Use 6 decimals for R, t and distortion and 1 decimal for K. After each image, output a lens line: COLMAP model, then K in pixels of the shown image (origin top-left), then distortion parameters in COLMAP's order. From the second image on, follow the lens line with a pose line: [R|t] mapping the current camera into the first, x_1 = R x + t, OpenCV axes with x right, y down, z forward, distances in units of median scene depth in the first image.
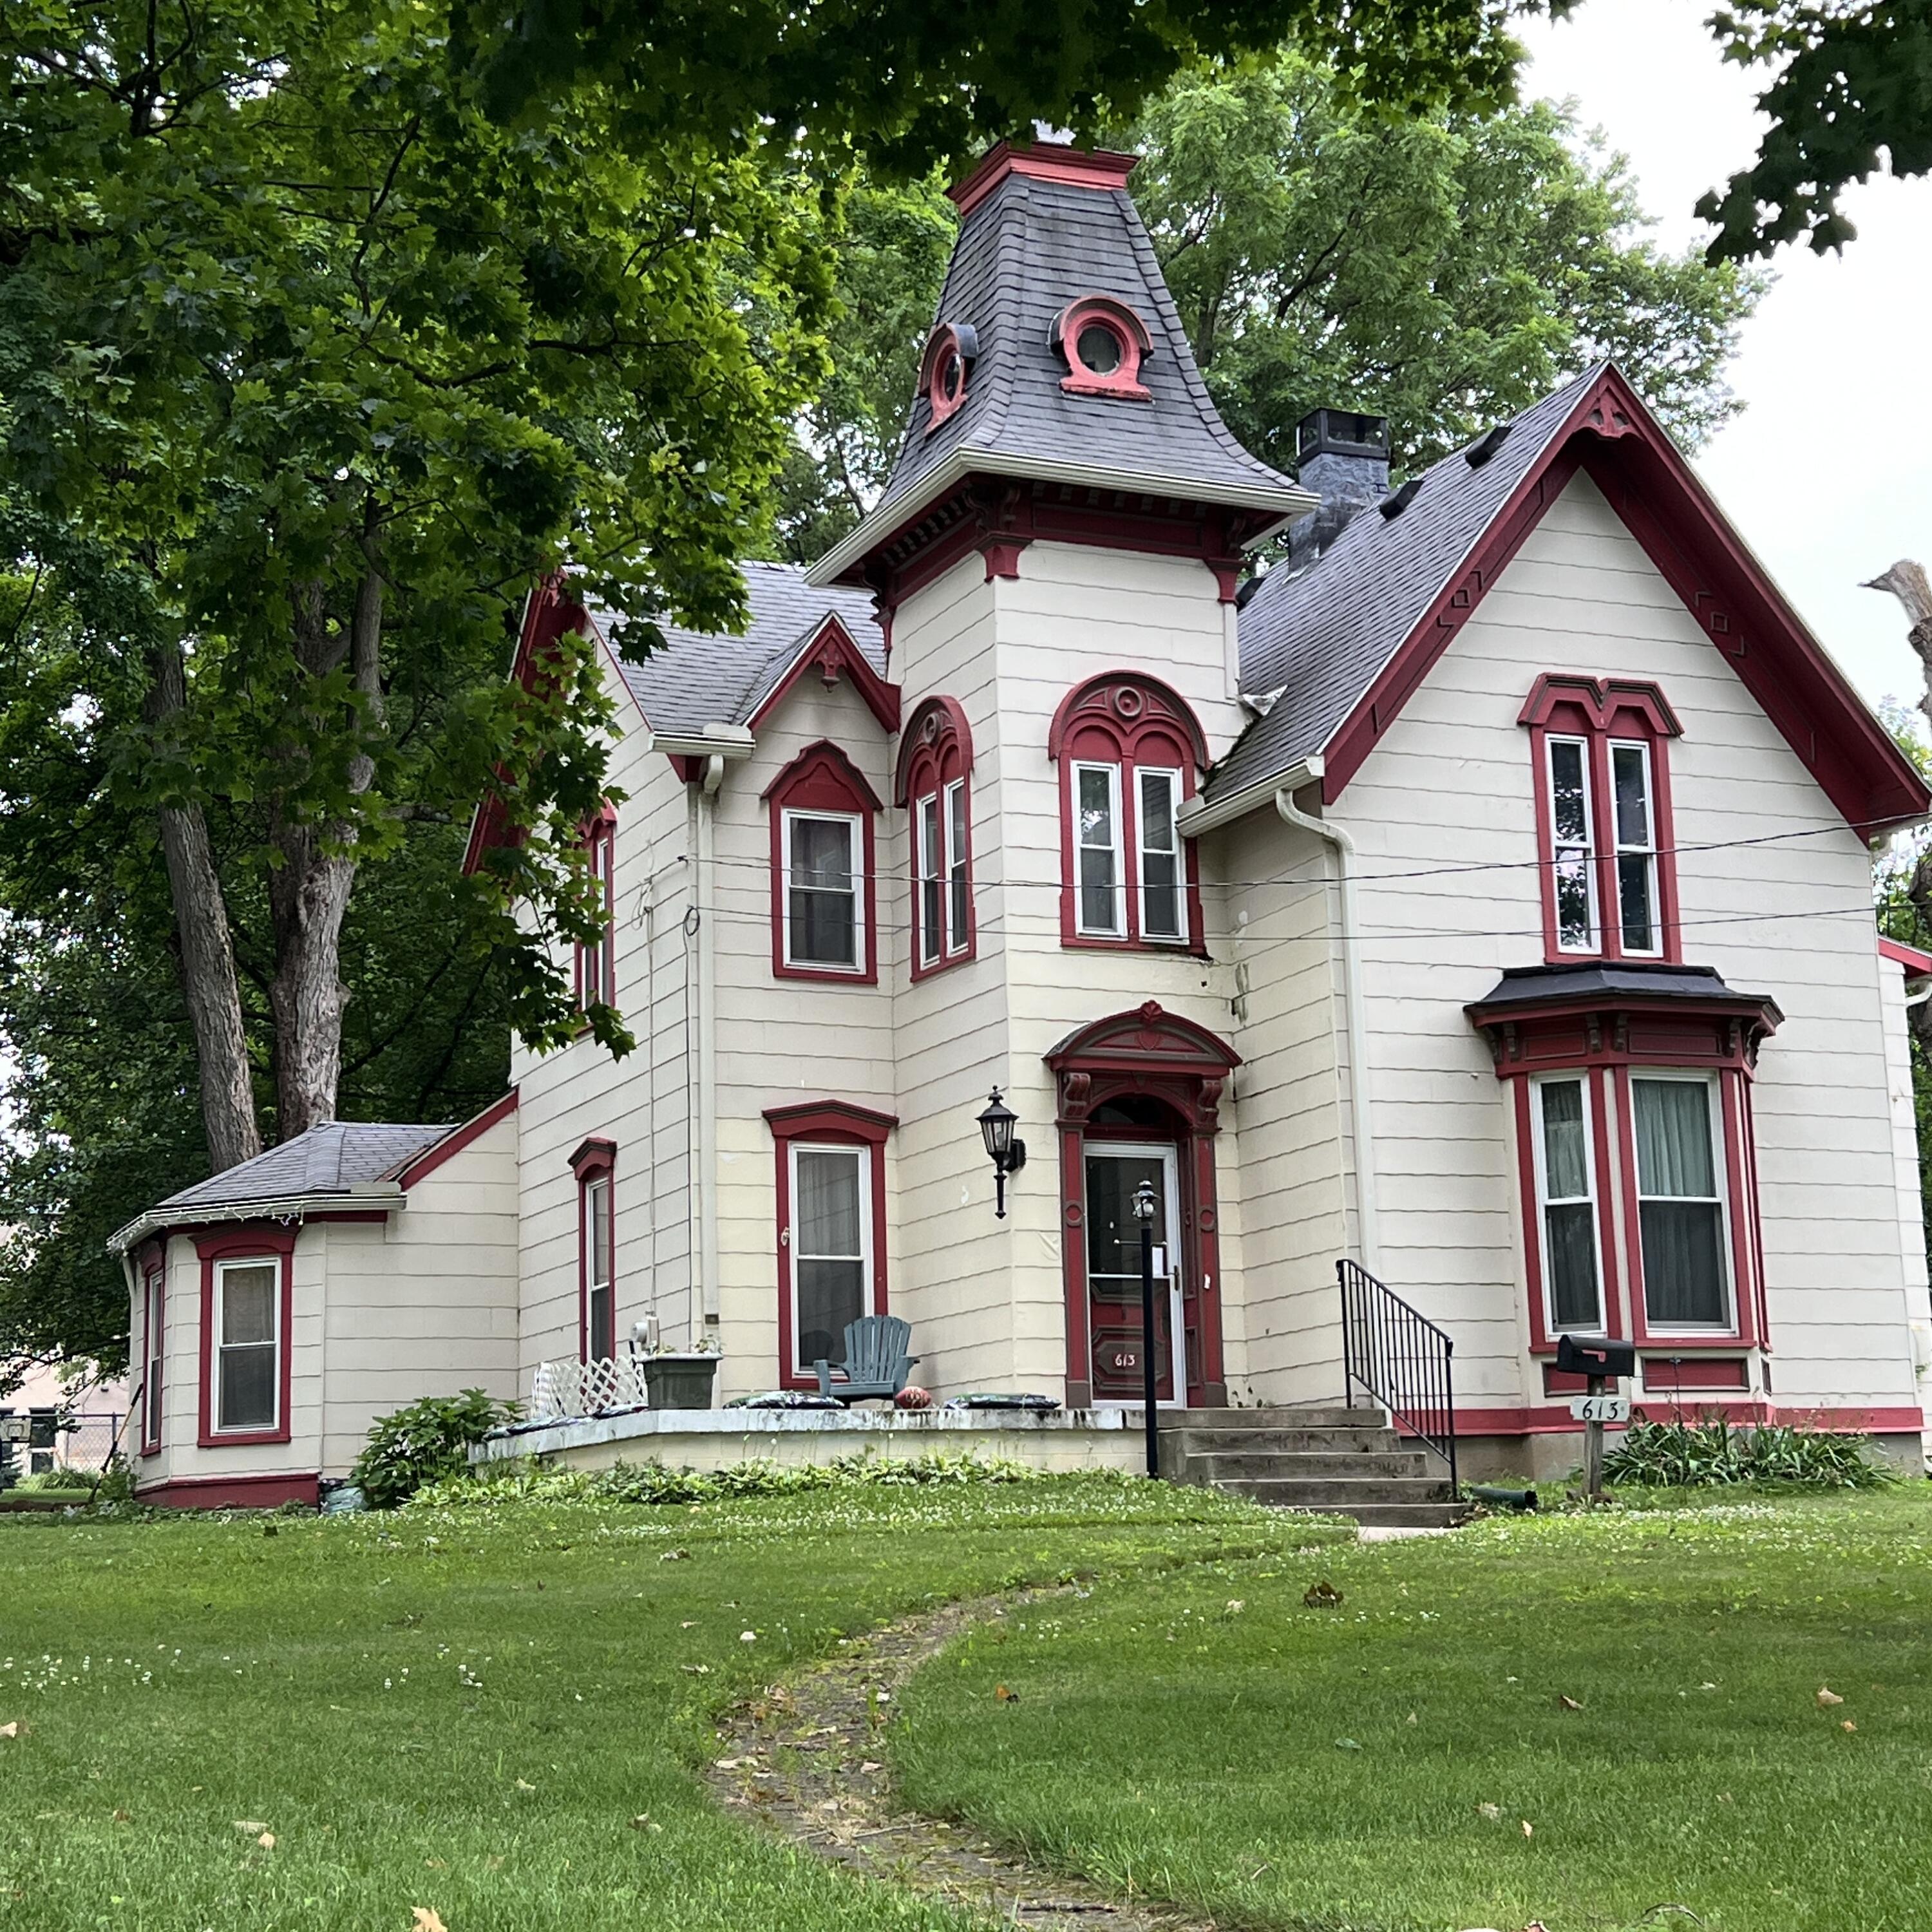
lens RADIAL K [[3213.2, 0, 993.7], [0, 3213.2, 972.7], [0, 0, 1]] dist [0.239686, -0.842259]
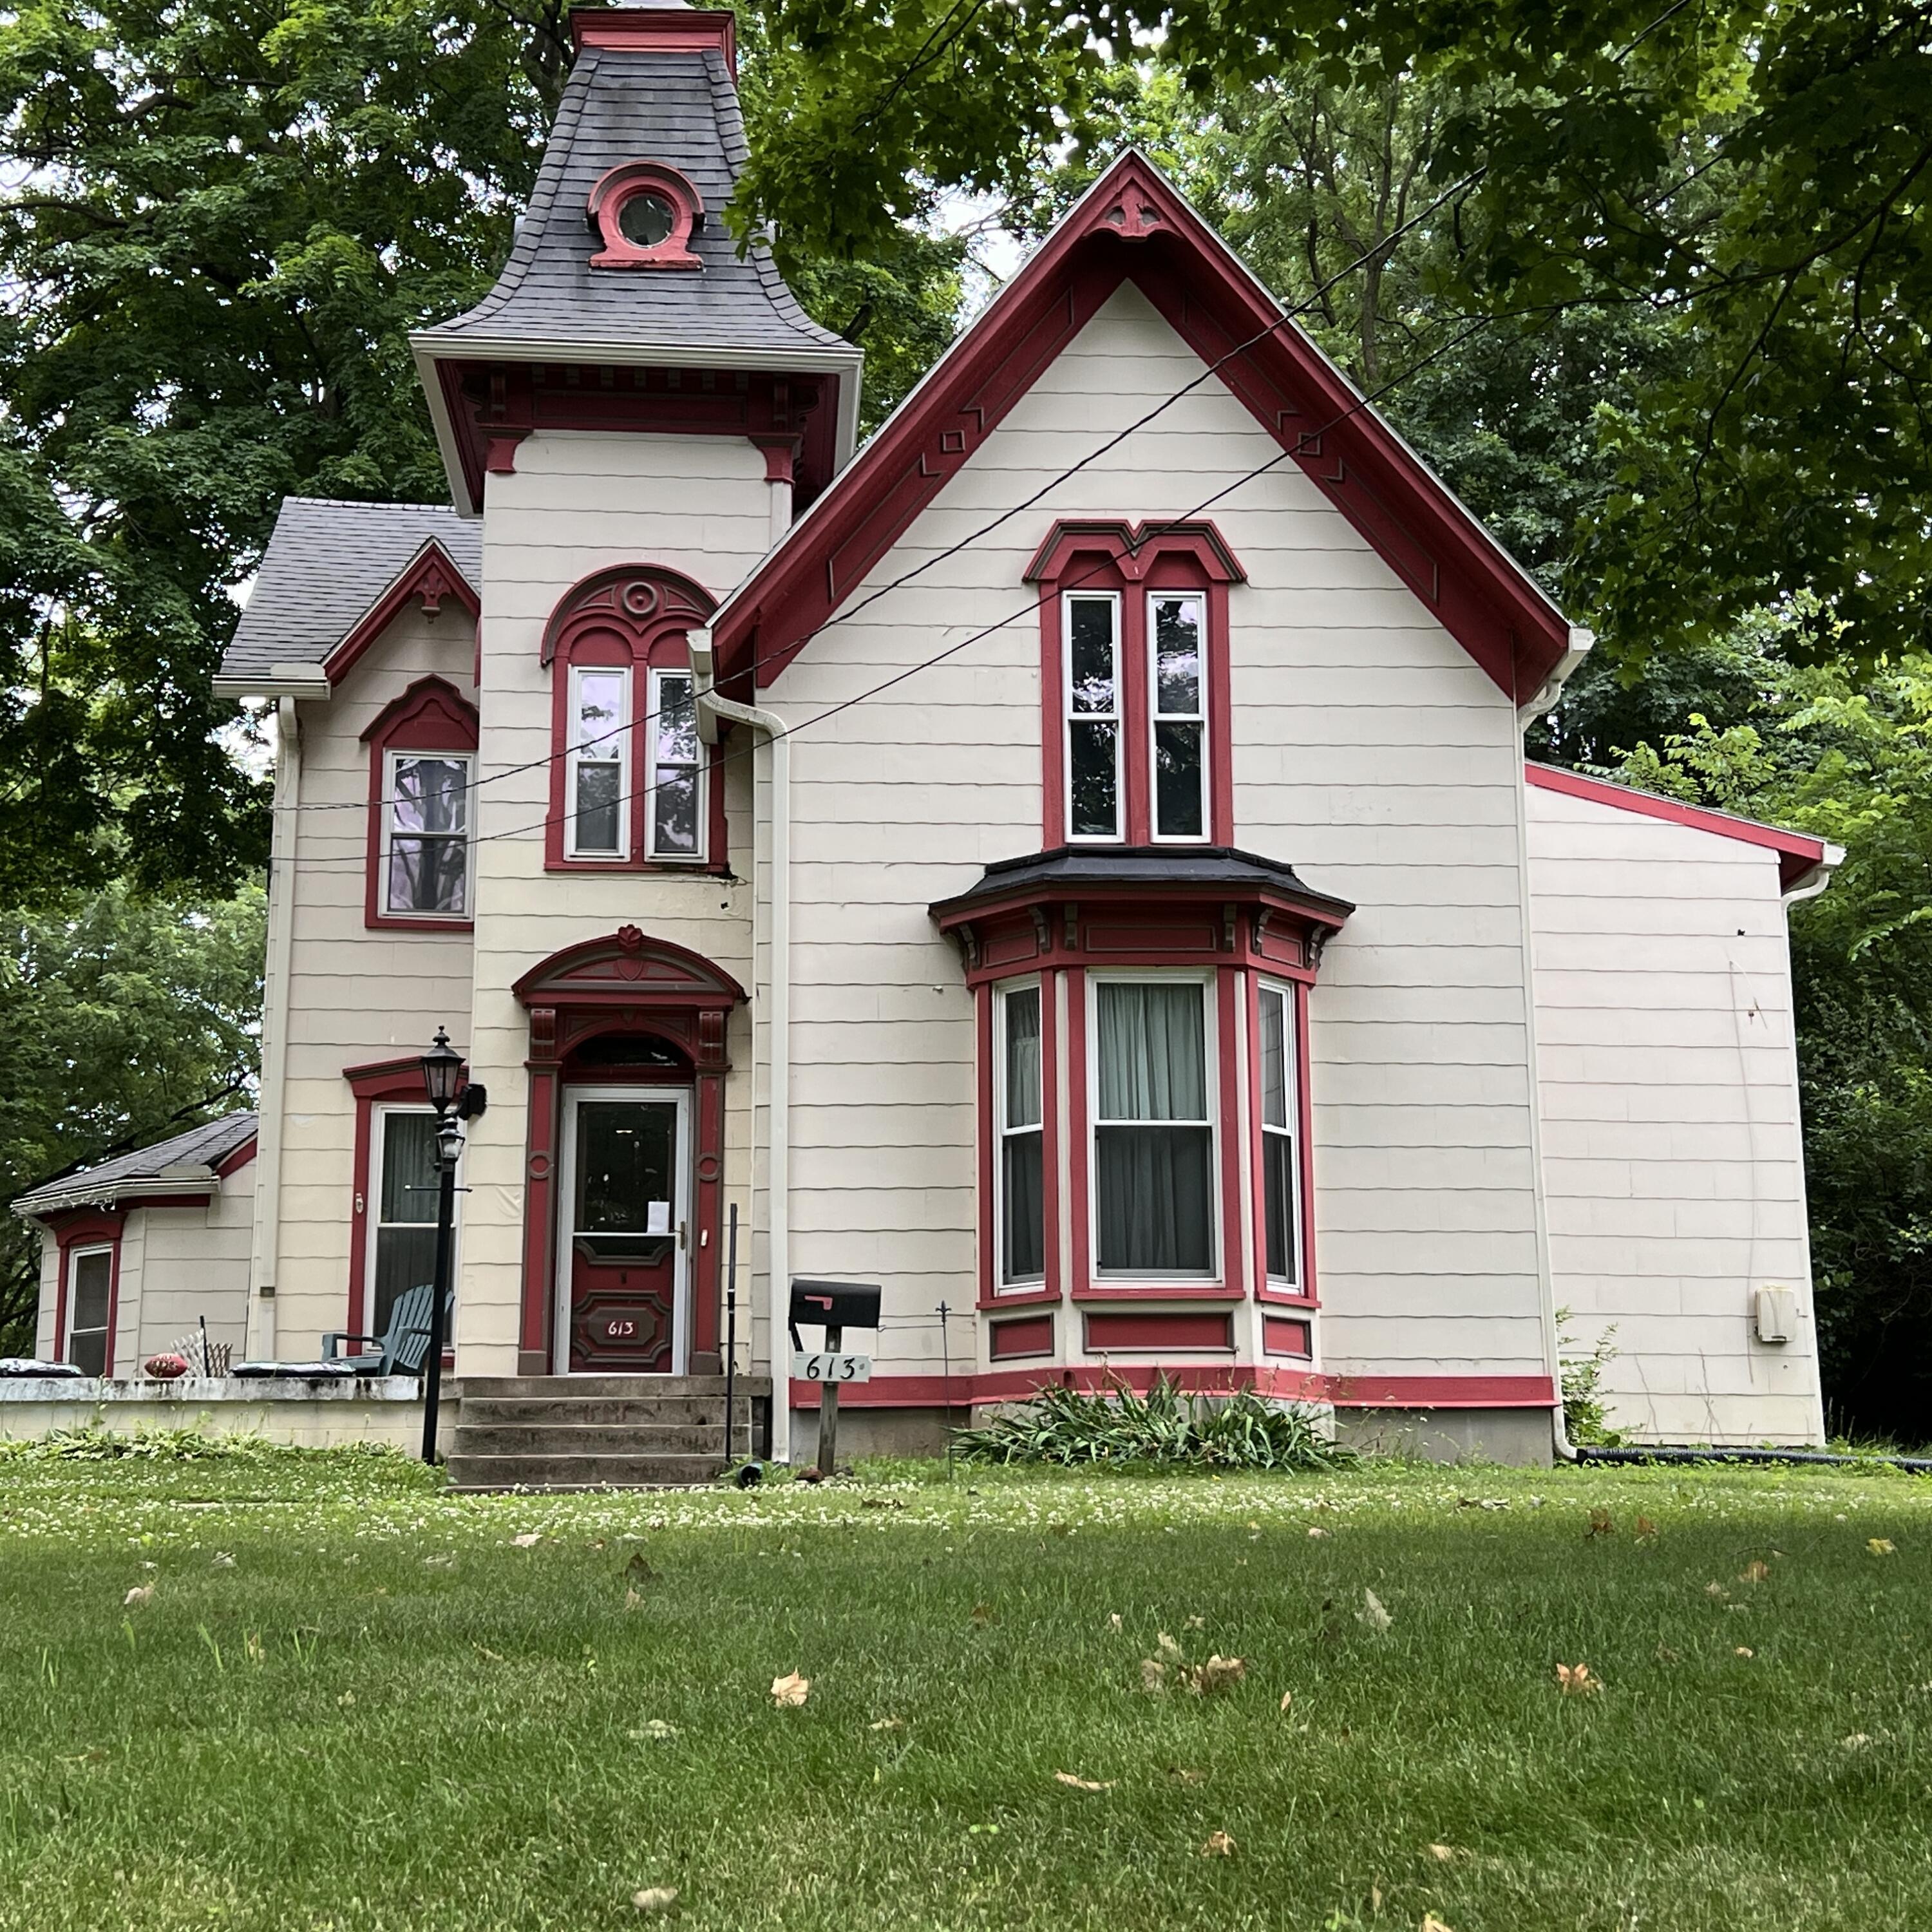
lens RADIAL K [[2957.2, 0, 966.0], [0, 2957.2, 966.0], [0, 0, 1]] dist [0.211877, -0.671574]
pose [[0.935711, -0.050963, -0.349066, 0.416531], [0.043037, 0.998610, -0.030431, 0.048367], [0.350132, 0.013452, 0.936604, 0.256838]]
